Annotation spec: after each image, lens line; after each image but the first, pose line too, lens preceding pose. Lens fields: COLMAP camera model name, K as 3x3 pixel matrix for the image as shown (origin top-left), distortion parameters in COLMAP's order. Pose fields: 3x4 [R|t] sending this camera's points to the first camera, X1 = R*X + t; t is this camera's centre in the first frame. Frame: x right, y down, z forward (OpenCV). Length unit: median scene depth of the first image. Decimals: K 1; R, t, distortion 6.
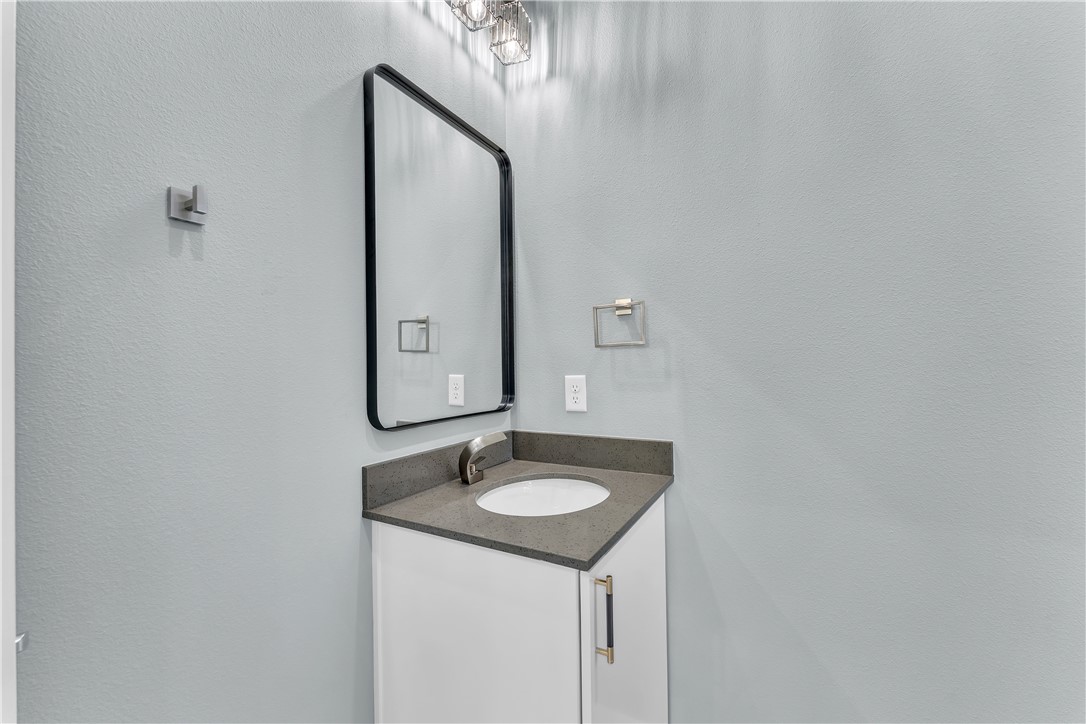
lens RADIAL K [[446.1, 0, 538.2], [0, 446.1, 361.9], [0, 0, 1]] dist [0.001171, -0.000485]
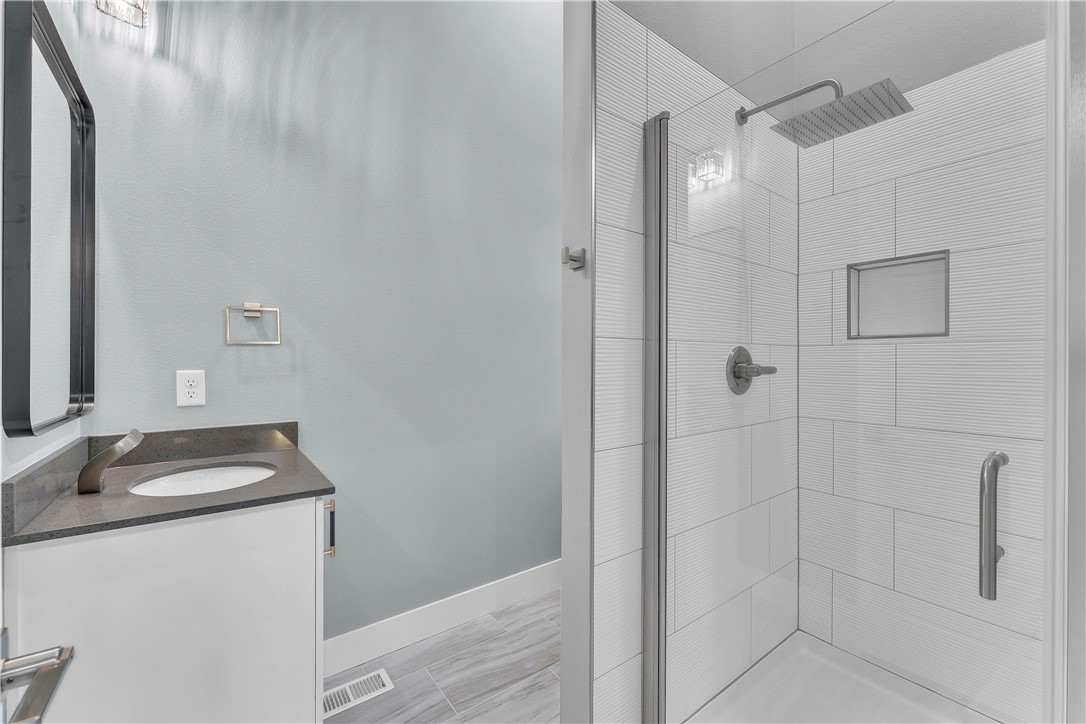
lens RADIAL K [[446.1, 0, 538.2], [0, 446.1, 361.9], [0, 0, 1]] dist [0.001171, -0.000485]
pose [[0.410716, 0.015366, 0.911634, -0.525233], [-0.014770, 0.999839, -0.010198, 0.010119], [-0.911644, -0.009276, 0.410877, -0.136341]]
